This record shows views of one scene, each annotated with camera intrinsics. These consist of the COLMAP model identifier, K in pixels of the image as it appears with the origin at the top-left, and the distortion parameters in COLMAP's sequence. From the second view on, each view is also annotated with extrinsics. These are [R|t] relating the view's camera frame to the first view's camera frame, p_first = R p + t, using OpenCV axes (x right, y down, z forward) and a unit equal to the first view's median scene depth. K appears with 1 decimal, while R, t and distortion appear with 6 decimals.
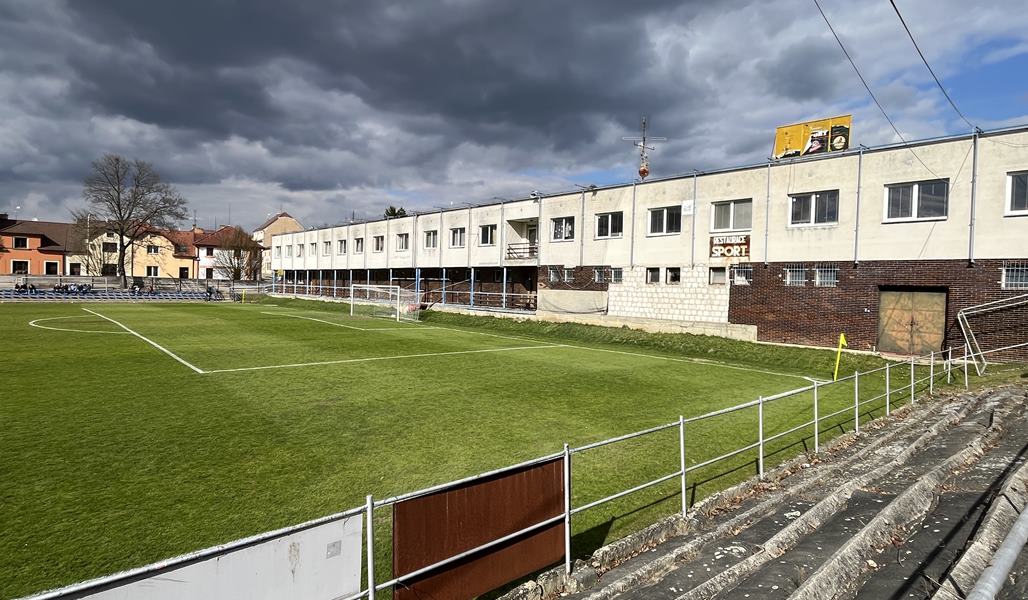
lens RADIAL K [[570.5, 0, 508.7], [0, 570.5, 297.7], [0, 0, 1]] dist [0.004584, -0.000263]
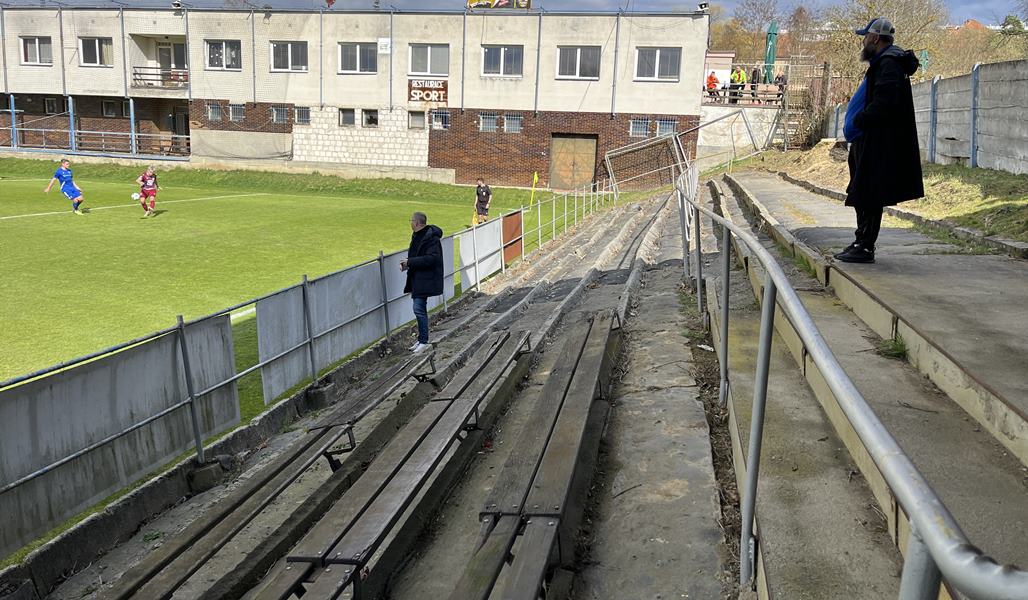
lens RADIAL K [[814.5, 0, 517.7], [0, 814.5, 304.5], [0, 0, 1]] dist [0.058195, -0.046893]
pose [[0.805517, -0.100024, 0.584069, -0.349364], [-0.008205, 0.983674, 0.179774, 0.020257], [-0.592515, -0.149603, 0.791546, -0.290288]]
